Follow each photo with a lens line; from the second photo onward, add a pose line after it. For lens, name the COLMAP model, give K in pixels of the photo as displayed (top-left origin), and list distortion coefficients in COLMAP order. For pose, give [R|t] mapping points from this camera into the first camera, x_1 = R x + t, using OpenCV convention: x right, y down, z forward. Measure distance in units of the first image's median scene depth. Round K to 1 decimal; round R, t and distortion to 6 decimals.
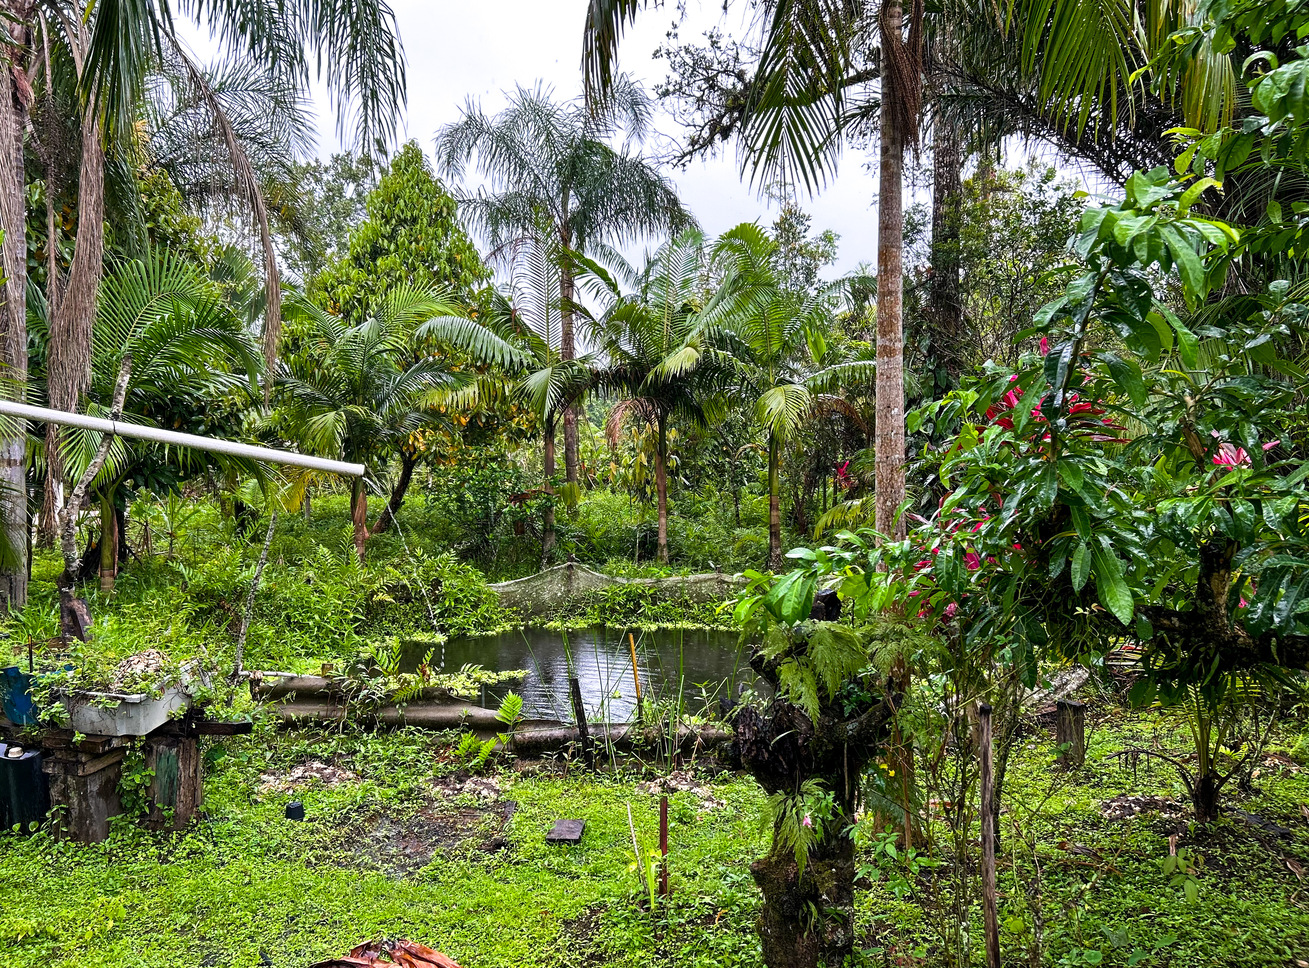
lens RADIAL K [[1030.6, 0, 657.7], [0, 1030.6, 451.1], [0, 0, 1]] dist [0.050791, -0.064285]
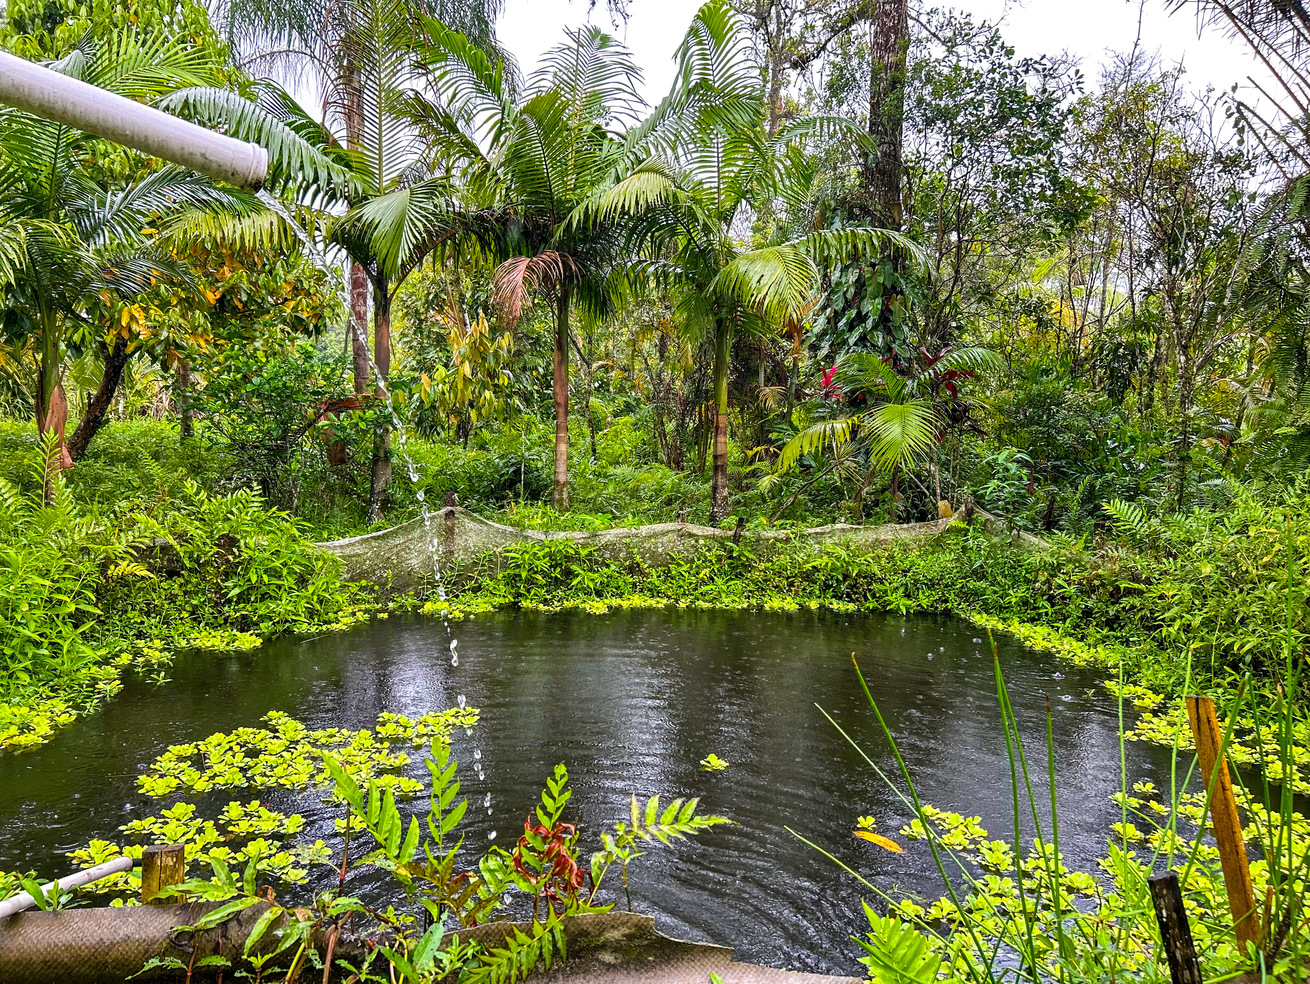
lens RADIAL K [[988.5, 0, 655.0], [0, 988.5, 492.0], [0, 0, 1]] dist [0.009439, 0.003894]
pose [[0.948991, 0.003728, 0.315280, -0.159495], [-0.028929, 0.996742, 0.075290, 0.052105], [-0.313972, -0.080570, 0.946007, 0.409379]]
